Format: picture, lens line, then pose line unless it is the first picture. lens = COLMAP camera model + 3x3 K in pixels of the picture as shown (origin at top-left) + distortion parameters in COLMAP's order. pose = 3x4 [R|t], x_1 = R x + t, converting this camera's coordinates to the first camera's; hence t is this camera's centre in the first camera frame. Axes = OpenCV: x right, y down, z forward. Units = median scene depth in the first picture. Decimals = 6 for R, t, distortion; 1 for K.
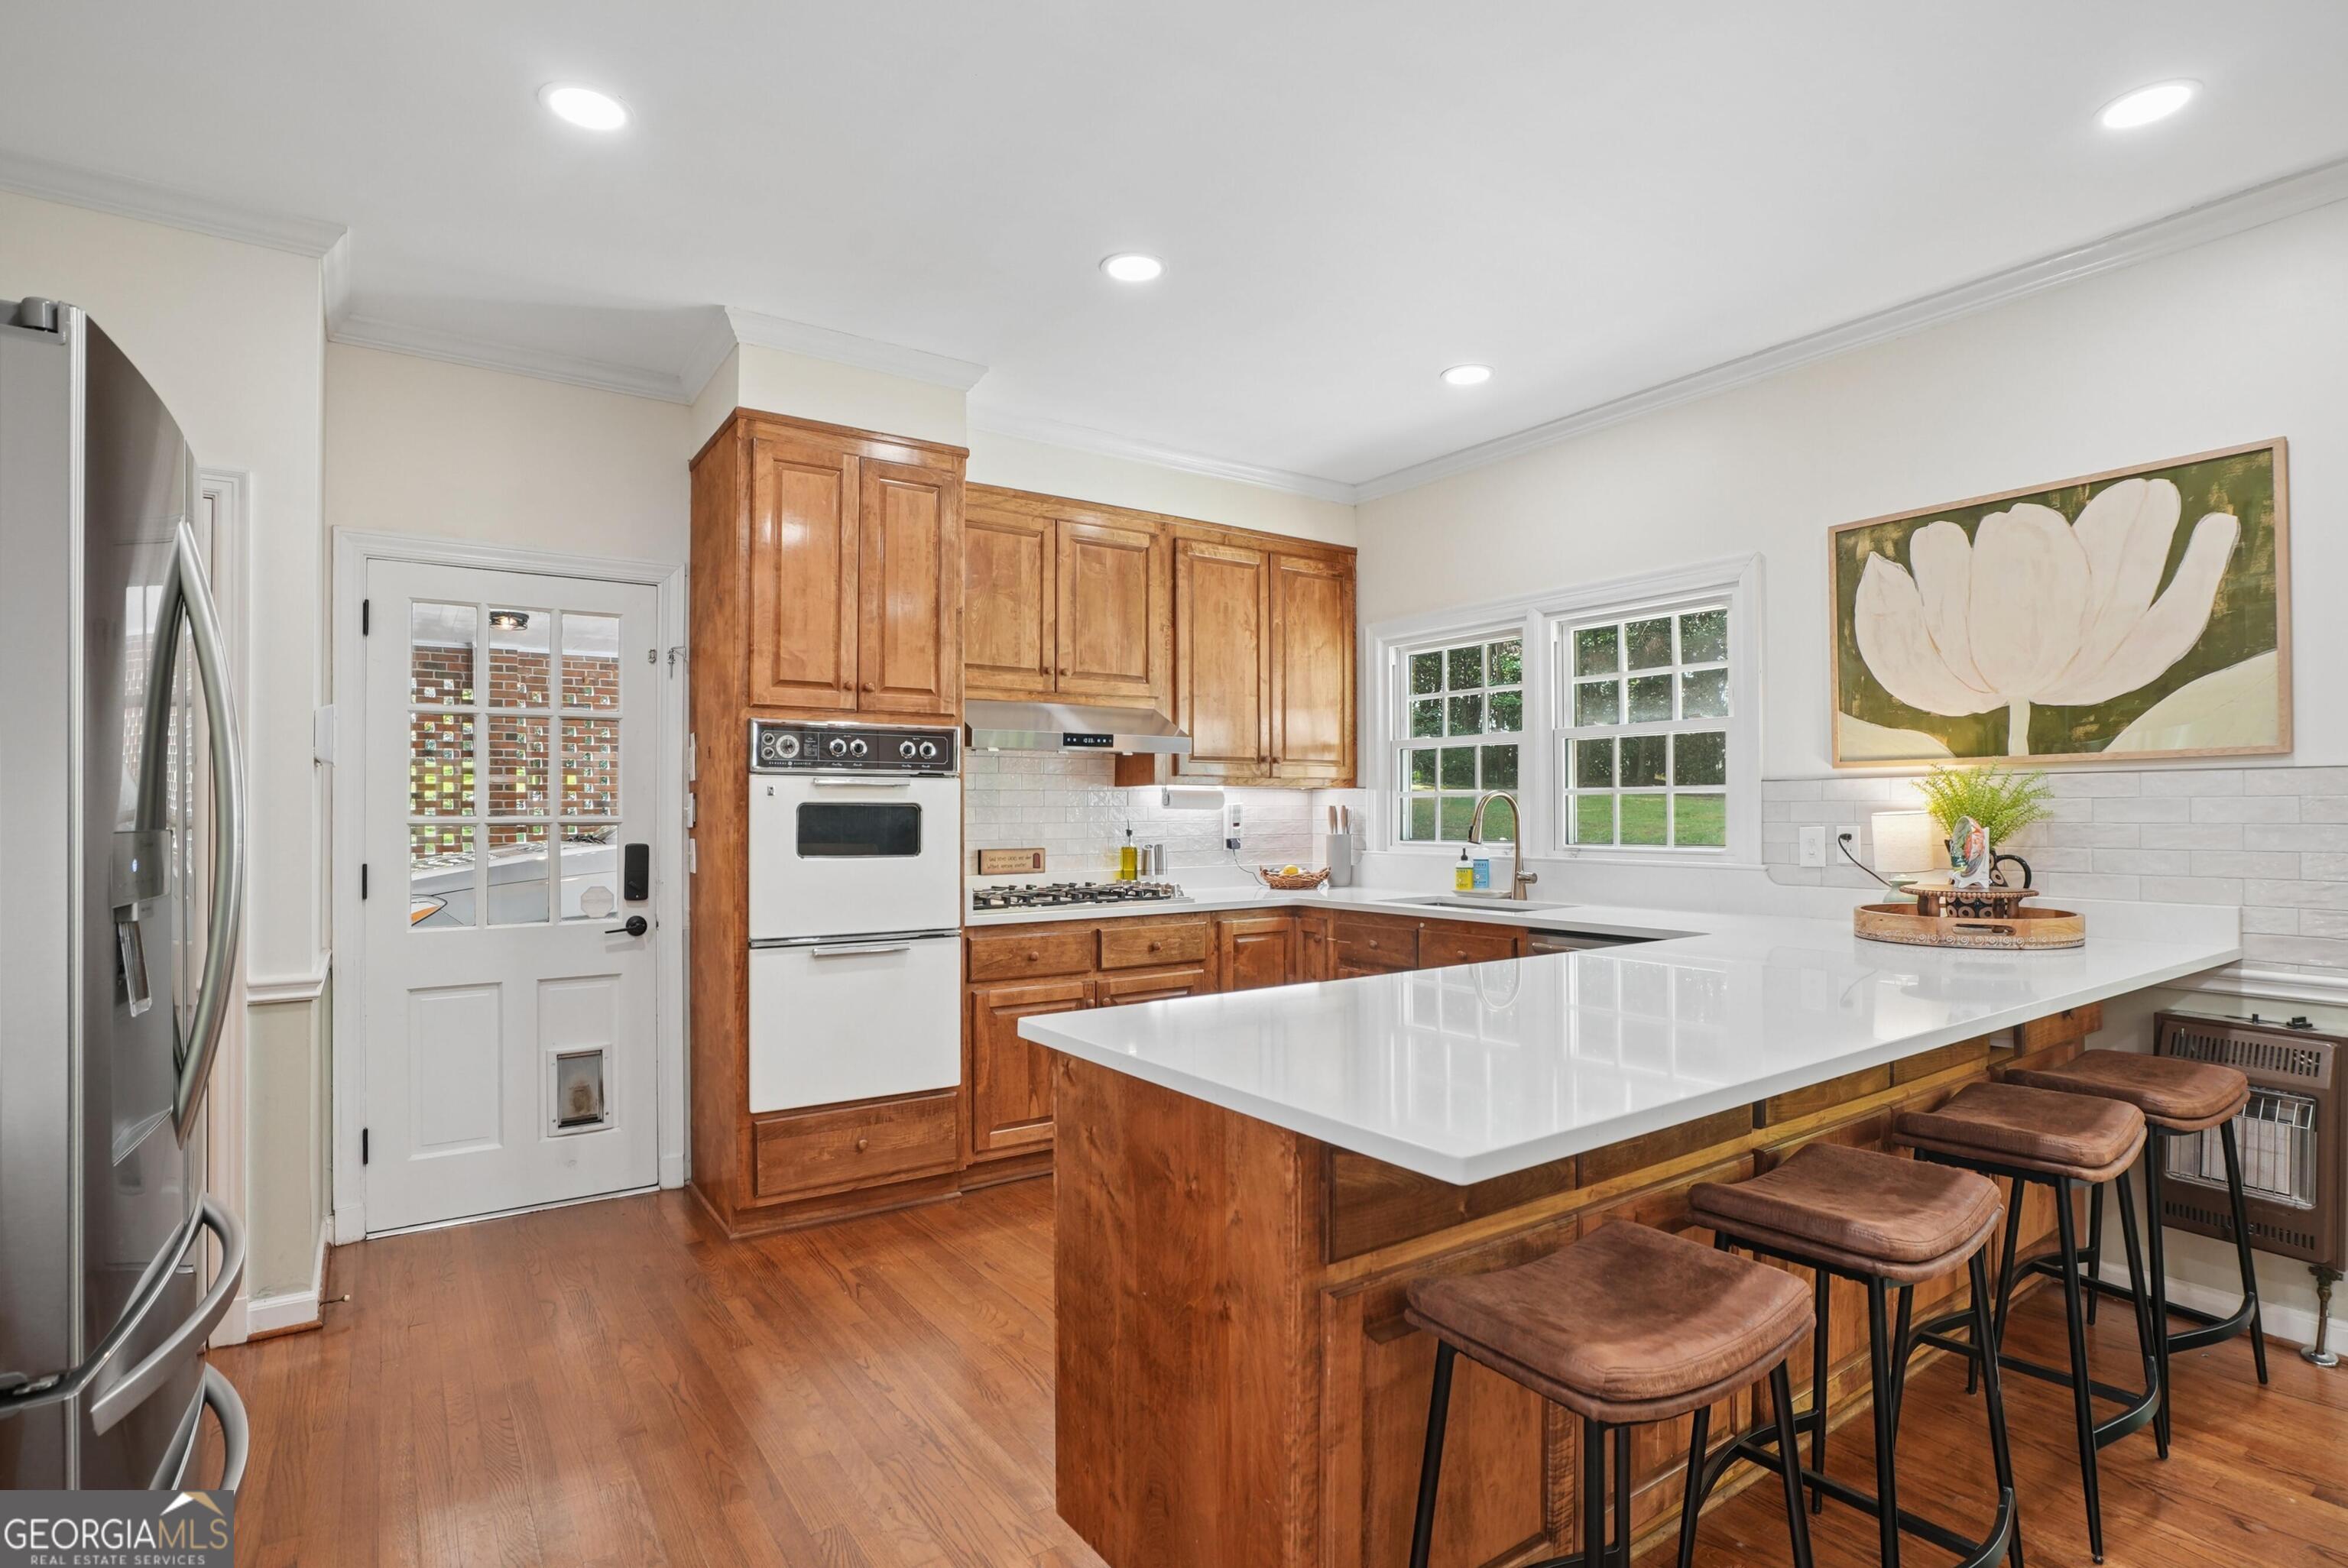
lens RADIAL K [[1175.5, 0, 1176.1], [0, 1175.5, 805.5], [0, 0, 1]] dist [-0.070249, 0.028191]
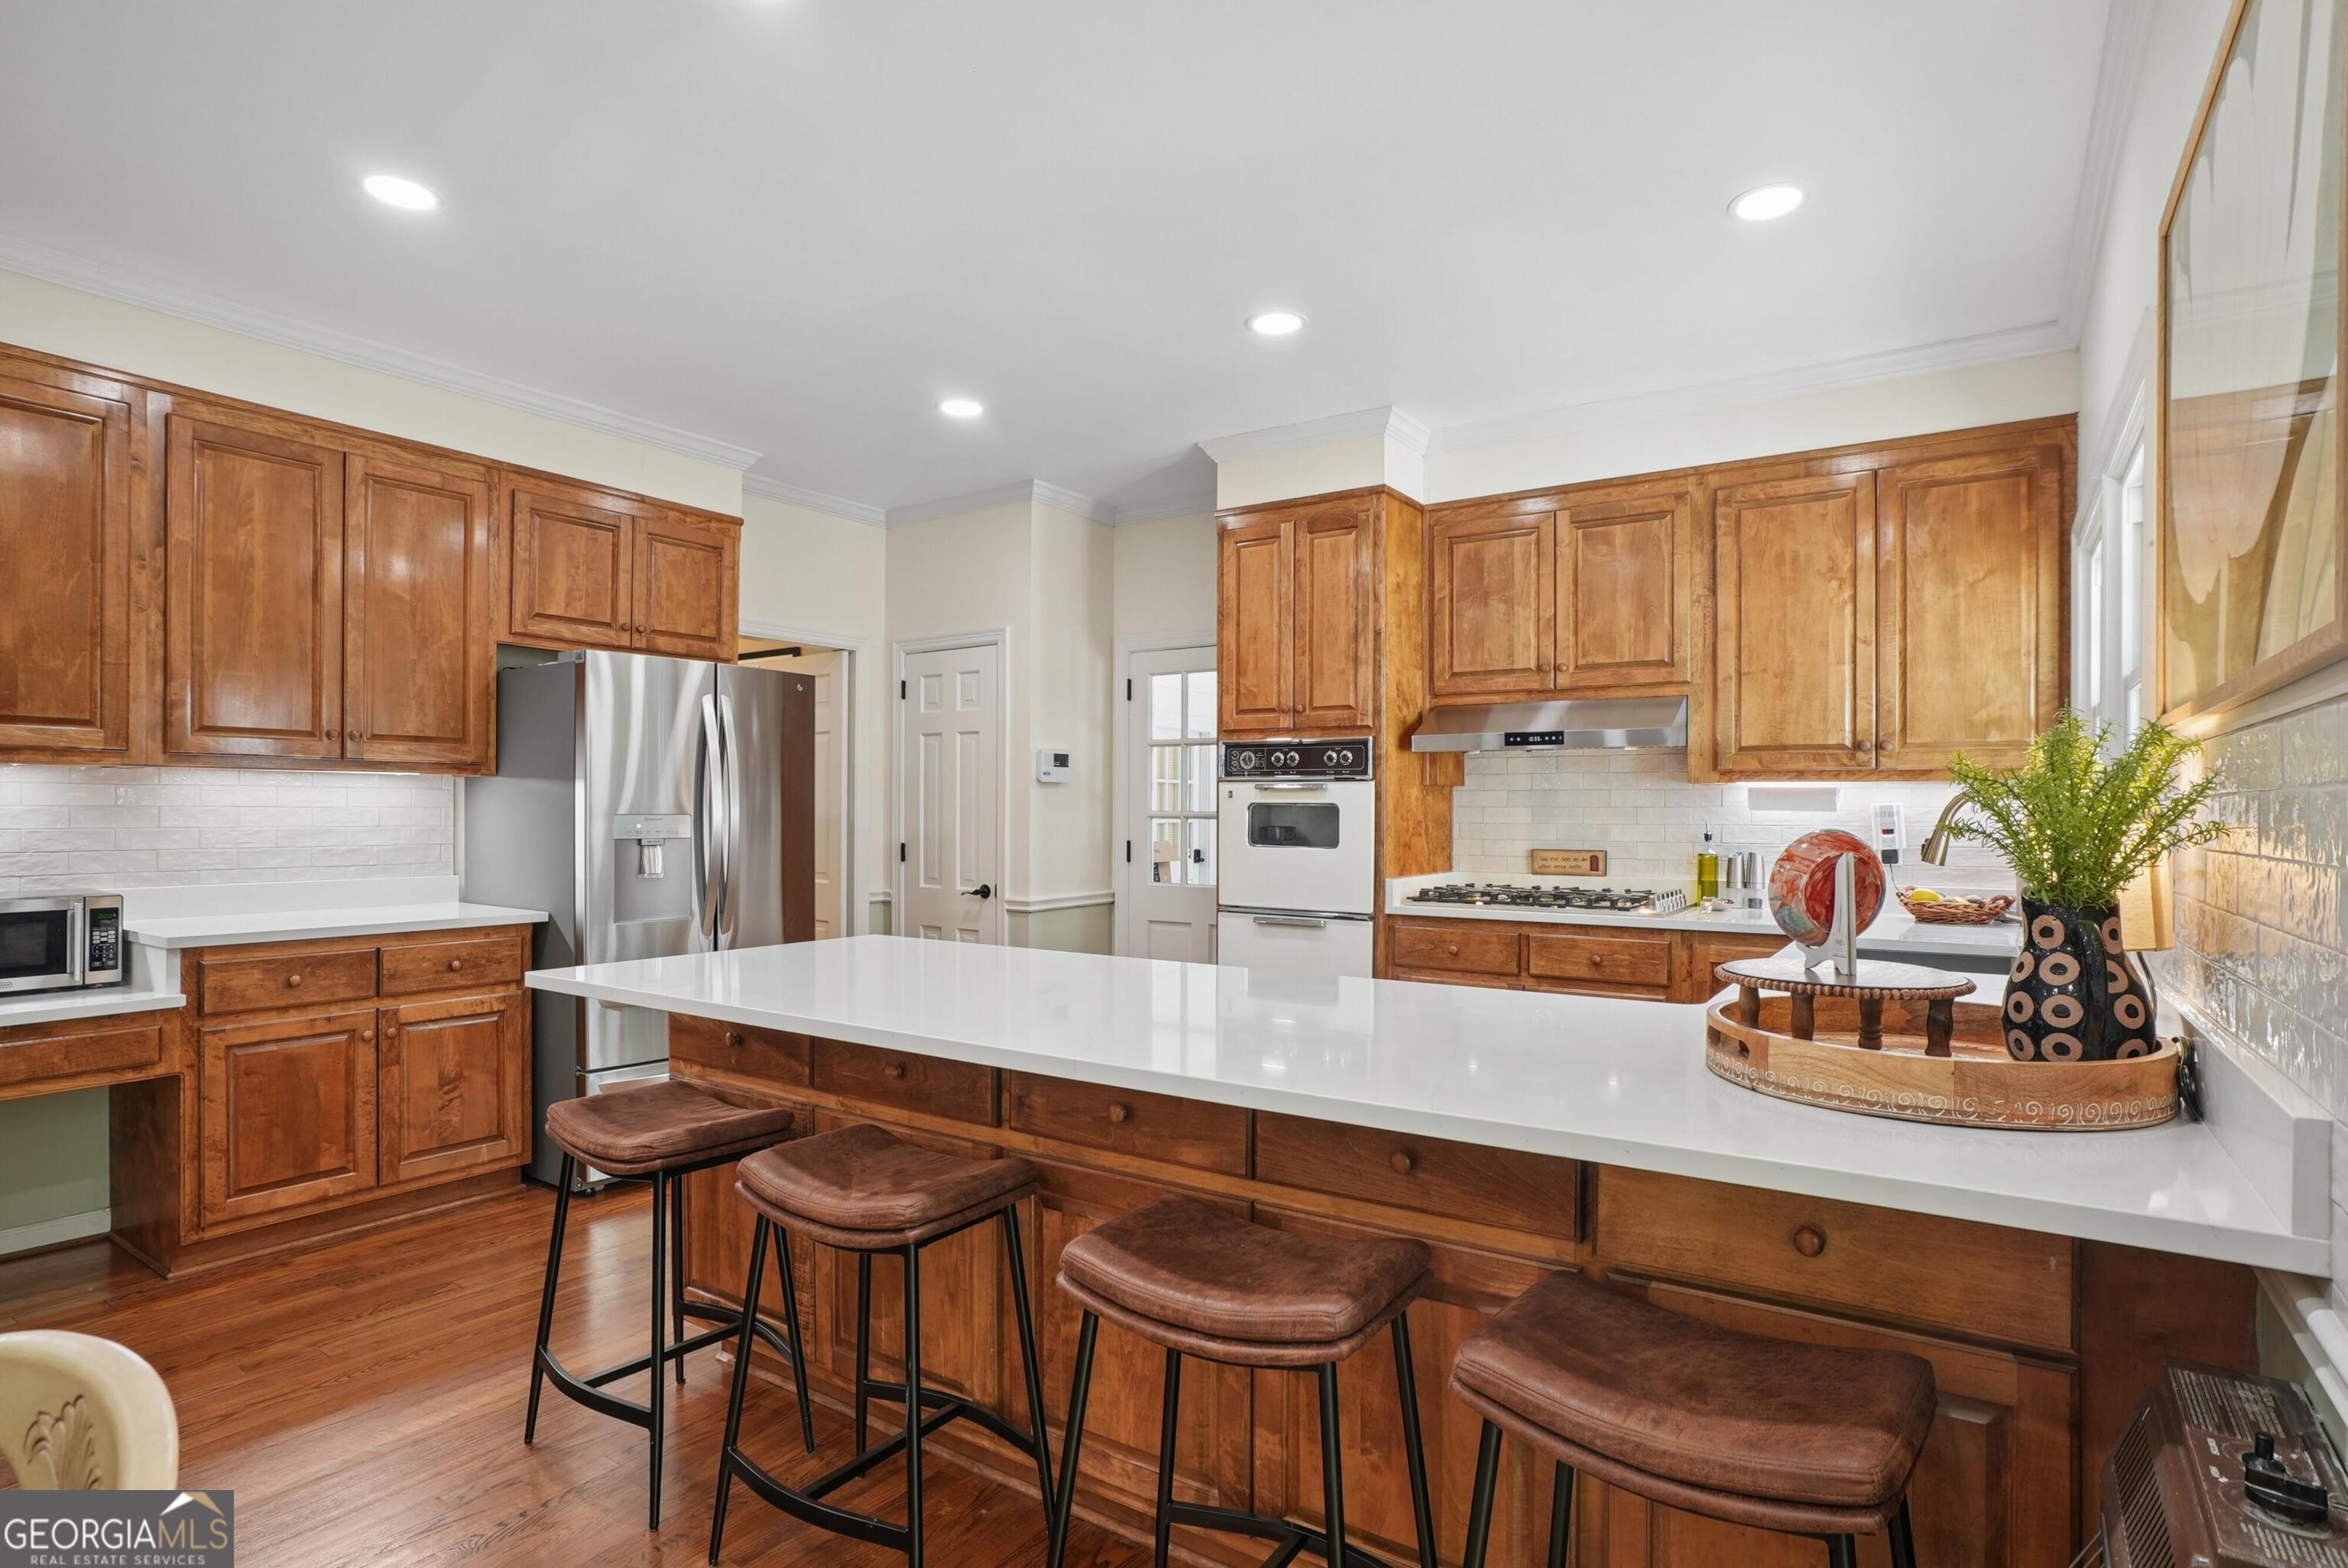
lens RADIAL K [[1193.3, 0, 1184.7], [0, 1193.3, 799.3], [0, 0, 1]] dist [-0.001392, -0.000111]
pose [[0.369671, 0.000793, -0.929162, 0.825336], [-0.000768, 1.000000, 0.000548, -0.006557], [0.929162, 0.000511, 0.369672, 0.410618]]
